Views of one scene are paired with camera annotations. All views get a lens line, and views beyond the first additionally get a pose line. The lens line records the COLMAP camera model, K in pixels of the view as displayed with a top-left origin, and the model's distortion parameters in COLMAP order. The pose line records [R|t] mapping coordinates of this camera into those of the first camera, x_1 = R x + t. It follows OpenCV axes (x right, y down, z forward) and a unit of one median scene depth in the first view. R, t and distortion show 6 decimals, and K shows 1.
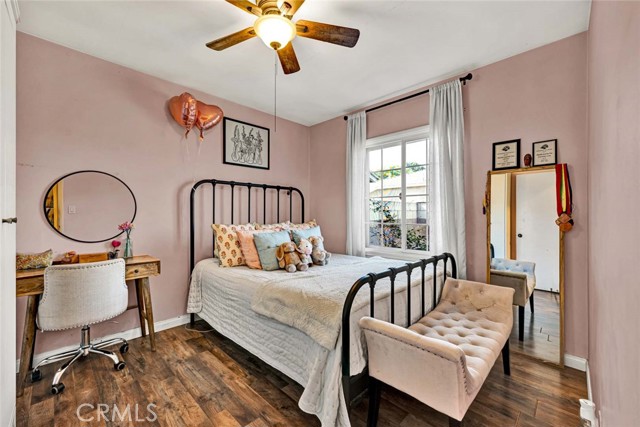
lens RADIAL K [[266.4, 0, 320.0], [0, 266.4, 213.5], [0, 0, 1]] dist [-0.000273, -0.000113]
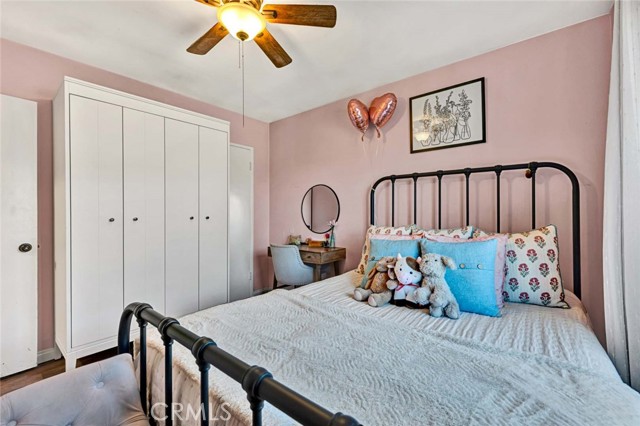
lens RADIAL K [[266.4, 0, 320.0], [0, 266.4, 213.0], [0, 0, 1]] dist [-0.000273, -0.000113]
pose [[0.116849, 0.002366, -0.993147, 0.416183], [0.009301, 0.999951, 0.003477, -0.005130], [0.993106, -0.009644, 0.116821, 0.584165]]
